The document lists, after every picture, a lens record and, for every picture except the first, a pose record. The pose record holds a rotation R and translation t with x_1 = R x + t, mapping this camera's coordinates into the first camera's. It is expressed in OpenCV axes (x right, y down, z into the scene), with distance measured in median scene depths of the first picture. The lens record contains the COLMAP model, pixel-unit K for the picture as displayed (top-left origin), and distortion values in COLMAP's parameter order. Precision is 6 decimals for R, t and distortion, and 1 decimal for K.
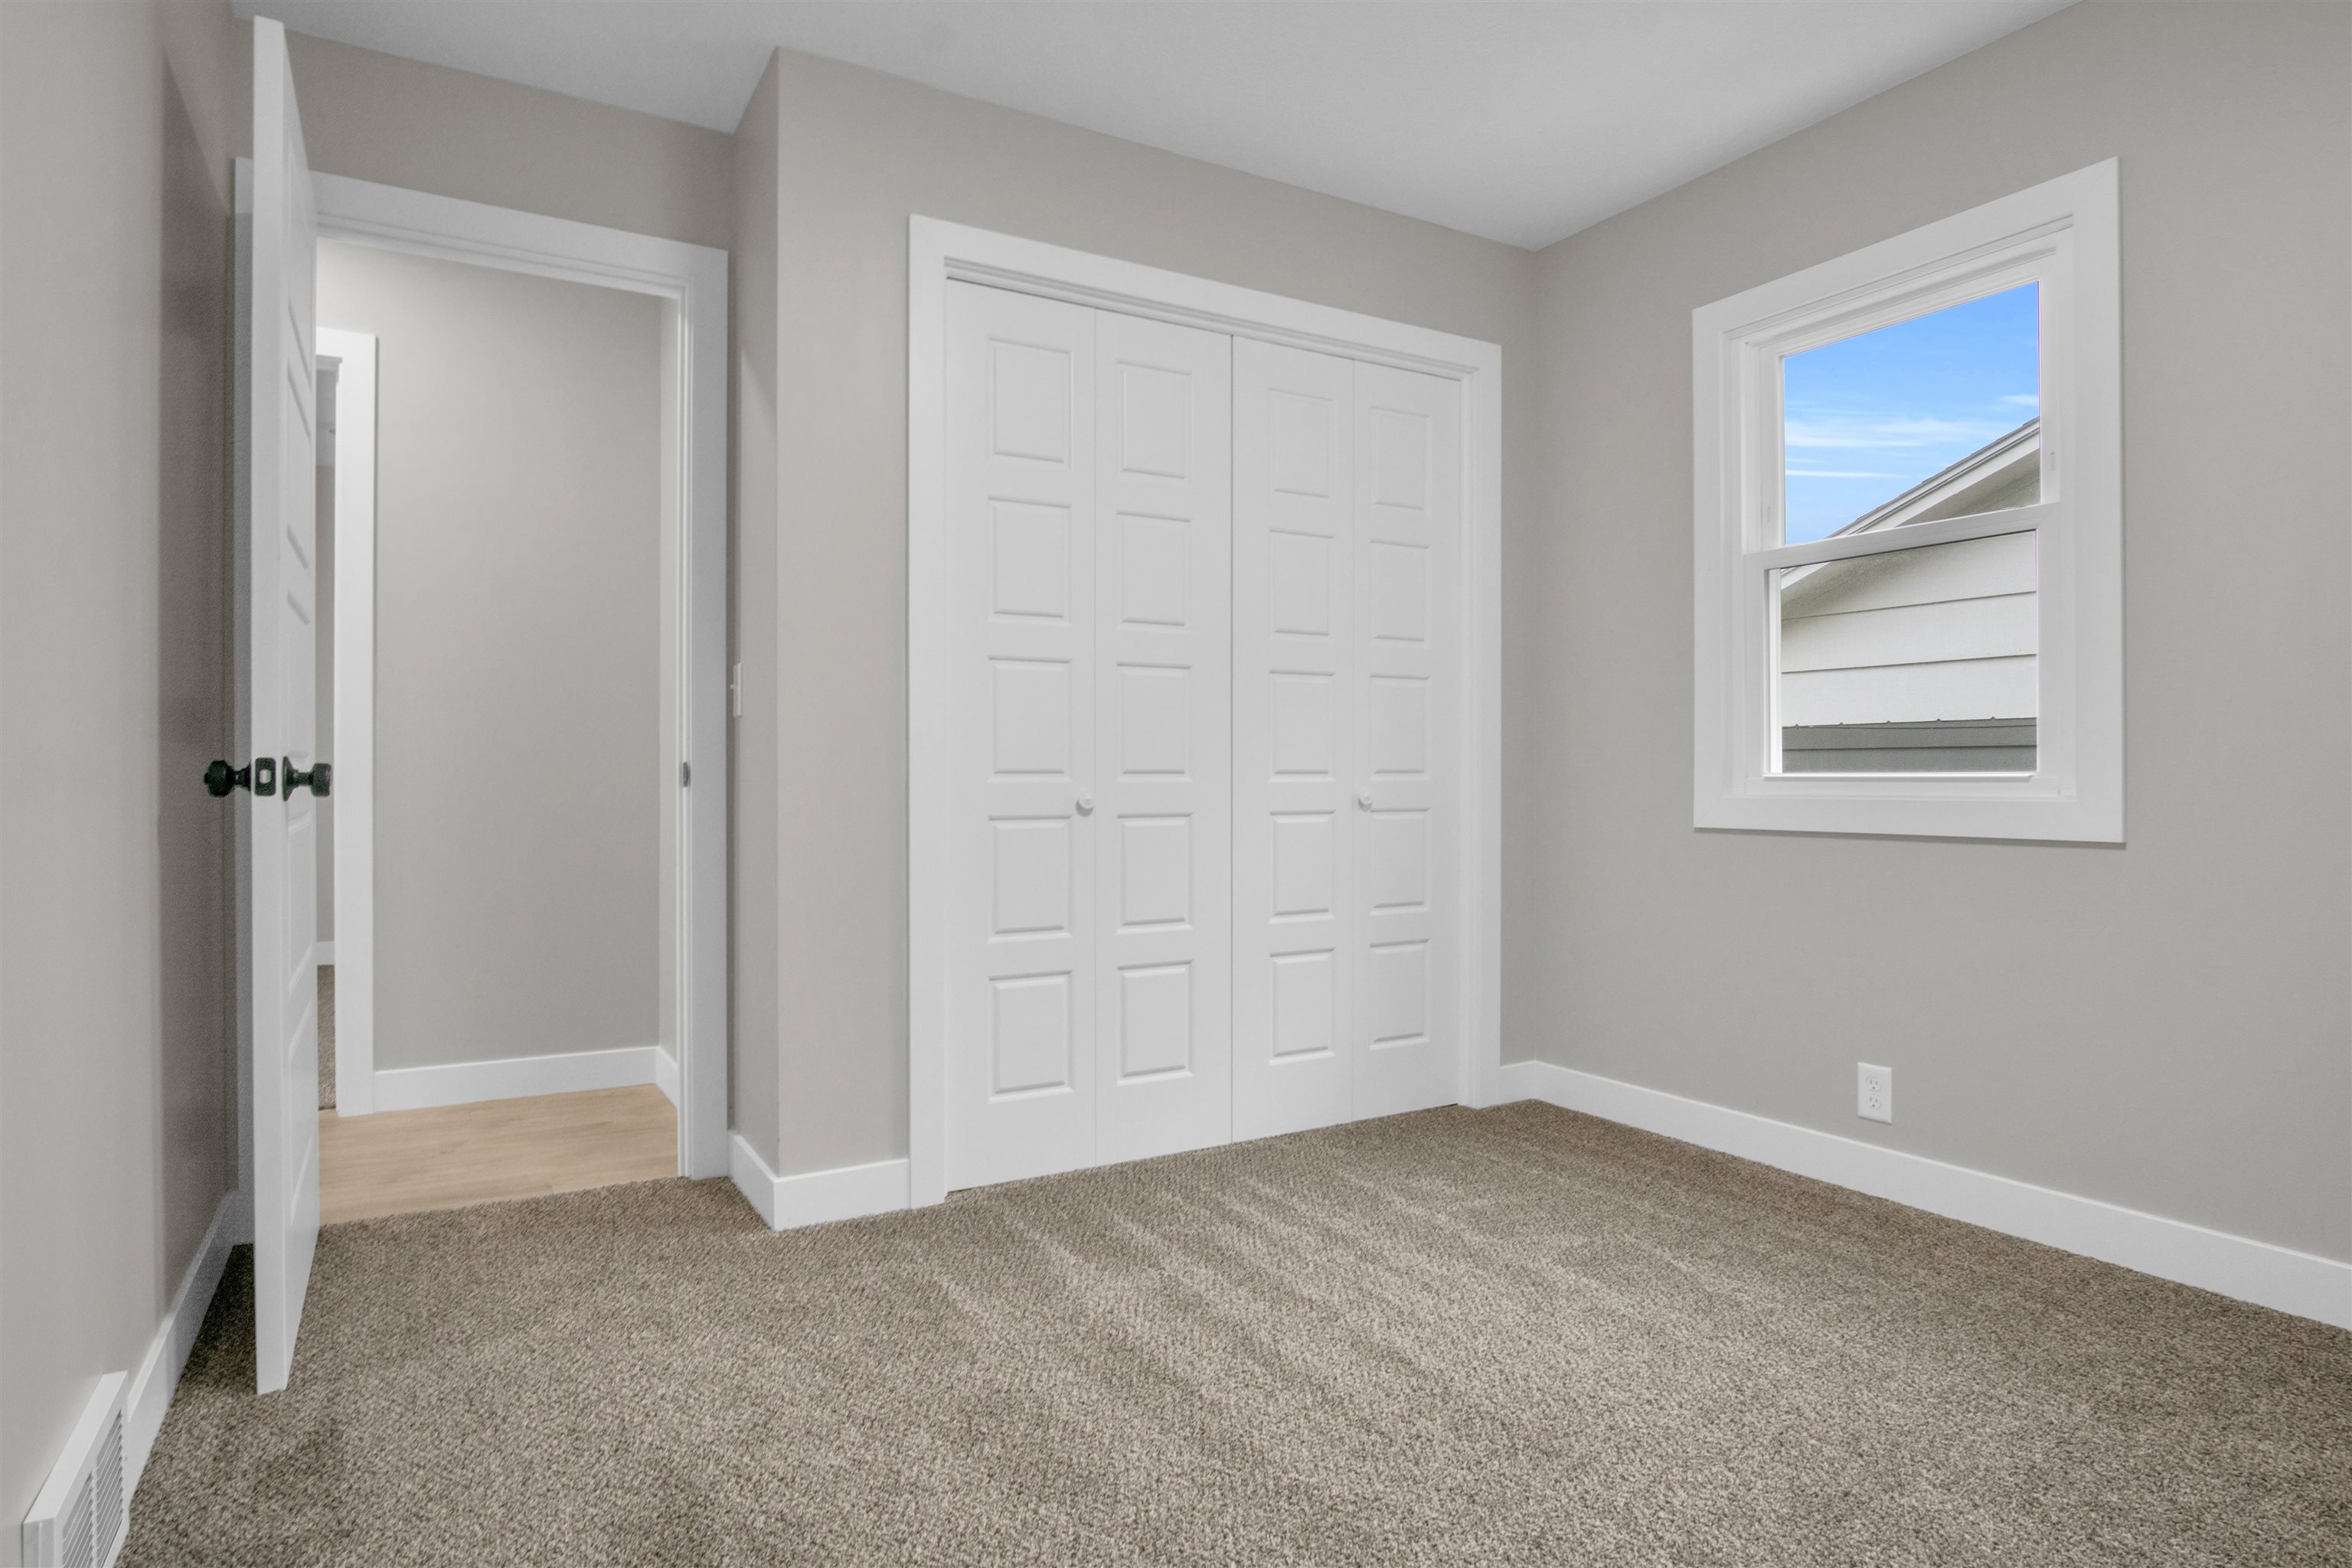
lens RADIAL K [[1282.0, 0, 1164.2], [0, 1282.0, 776.3], [0, 0, 1]] dist [-0.021311, 0.002610]
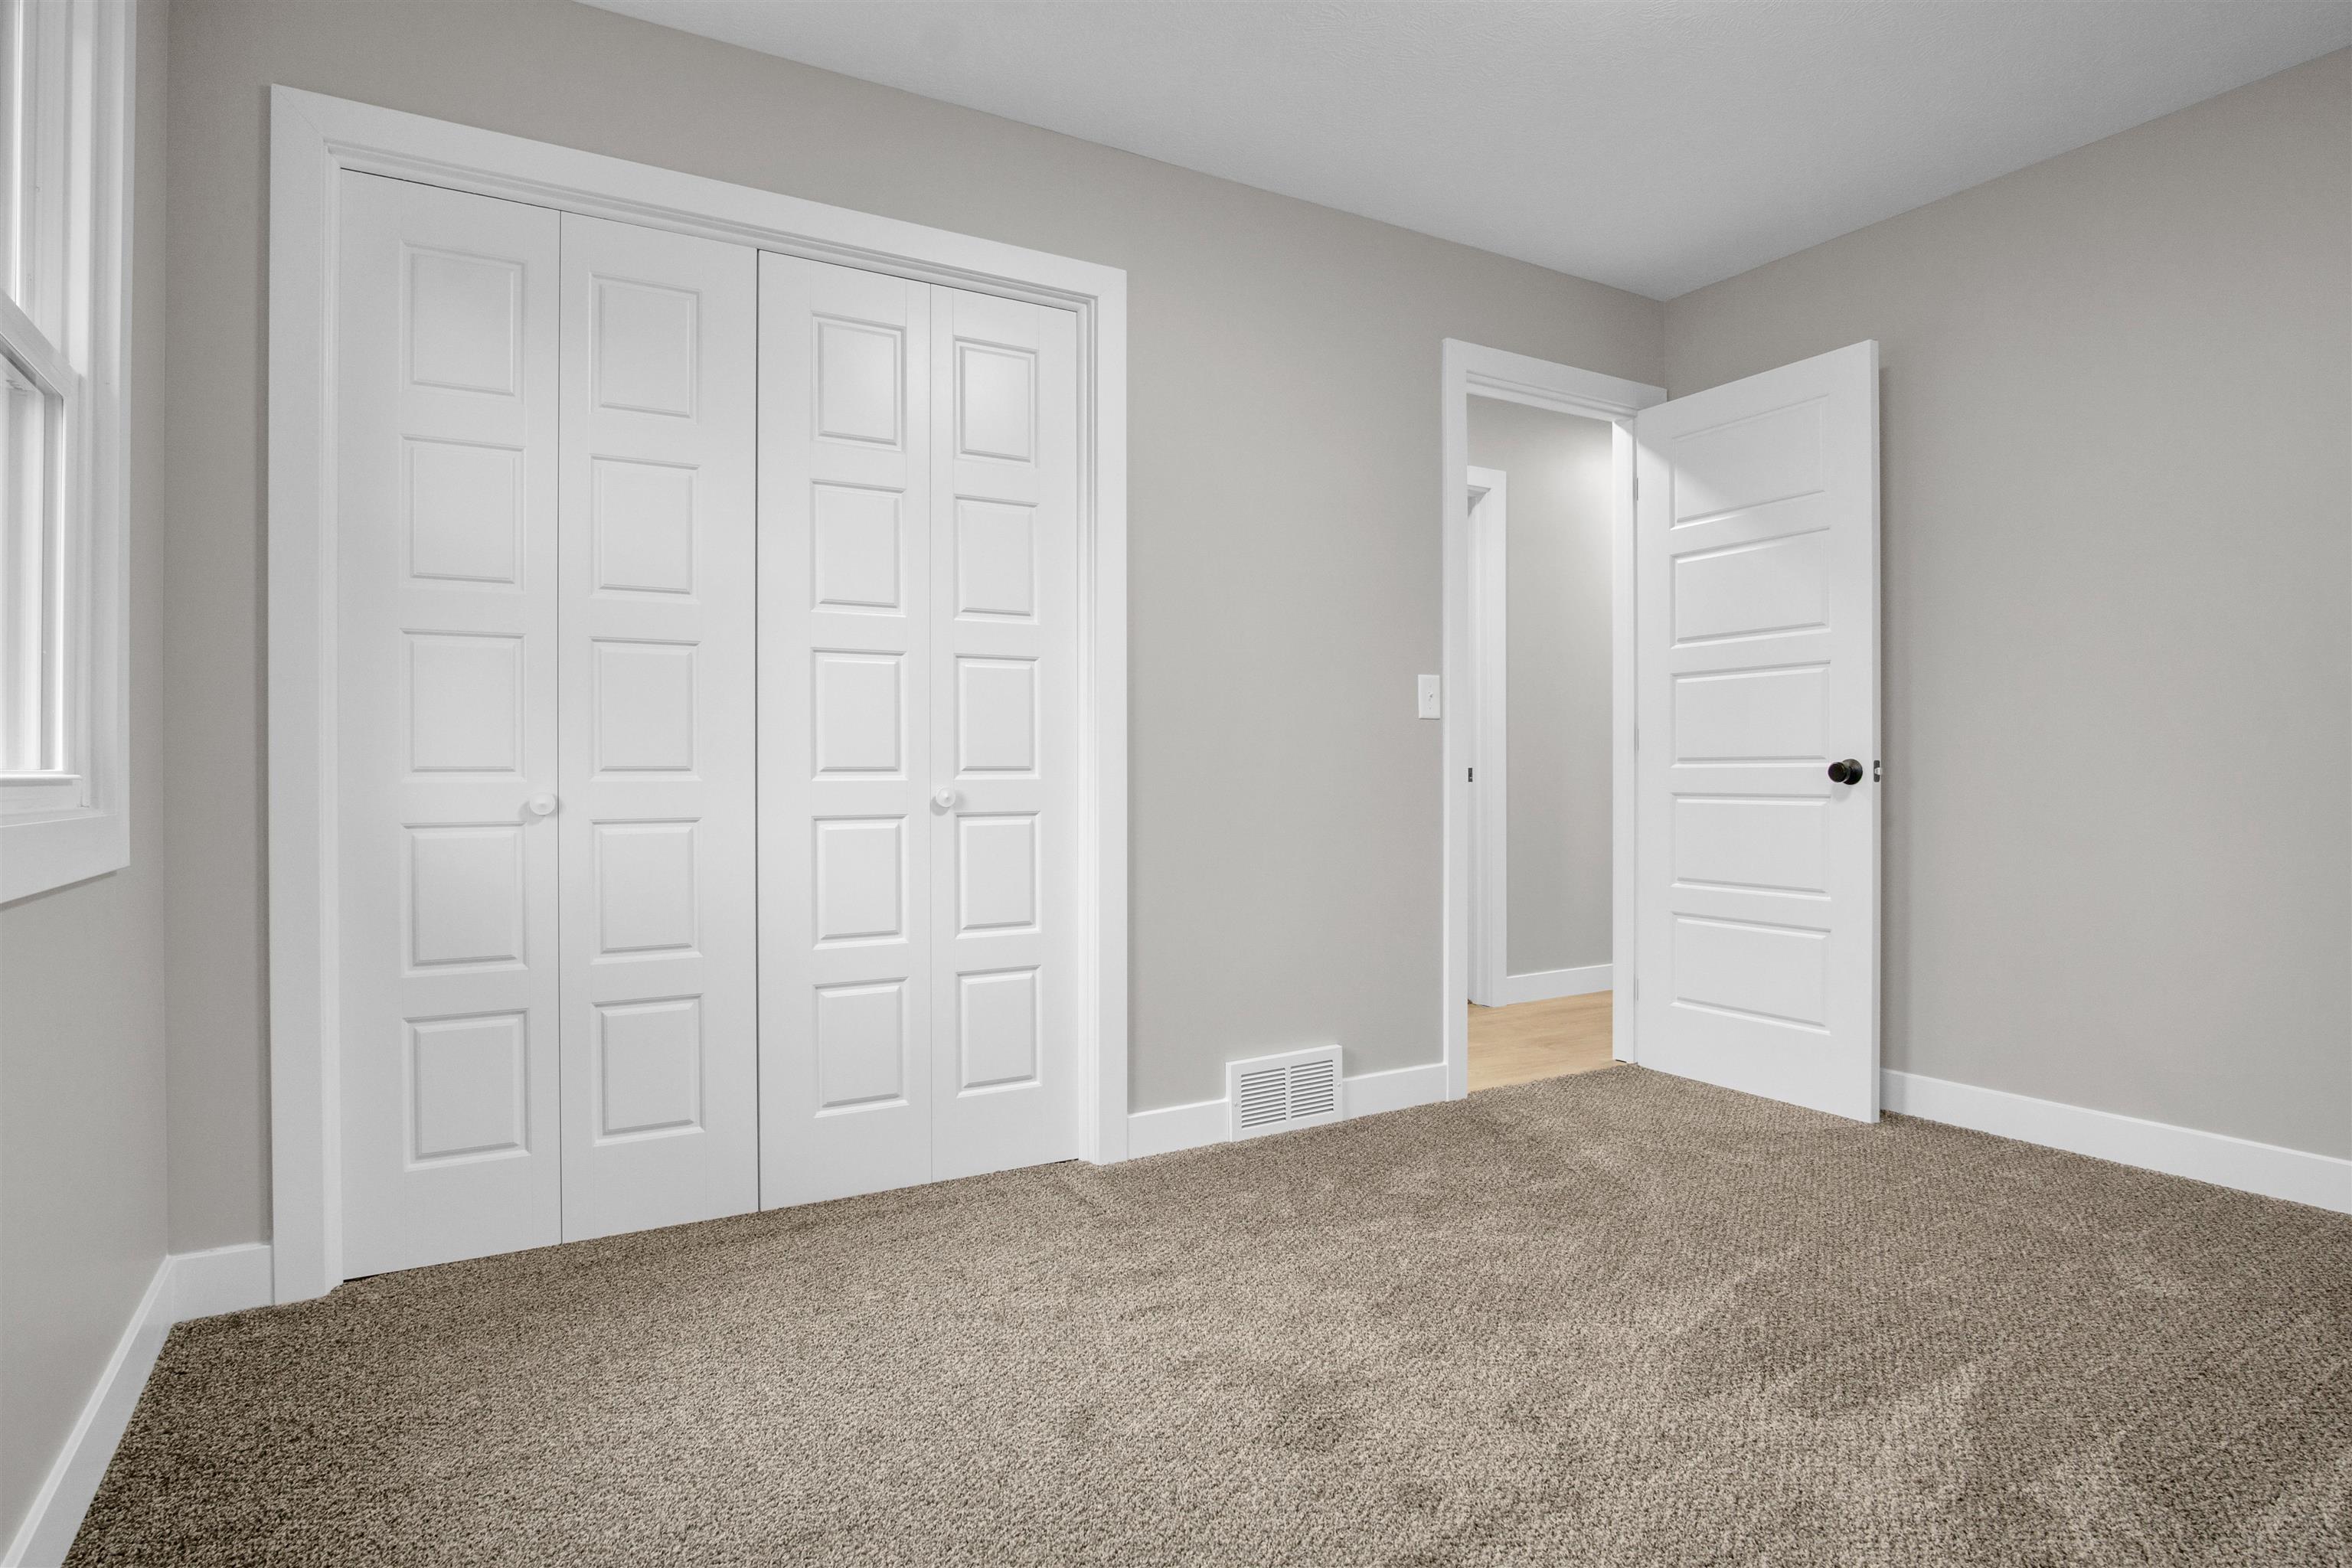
lens RADIAL K [[1282.0, 0, 1114.3], [0, 1282.0, 756.4], [0, 0, 1]] dist [-0.021311, 0.002610]
pose [[0.999993, 0.001572, -0.003418, 0.293028], [-0.001616, 0.999916, -0.012853, -0.000885], [0.003398, 0.012859, 0.999912, 0.166867]]
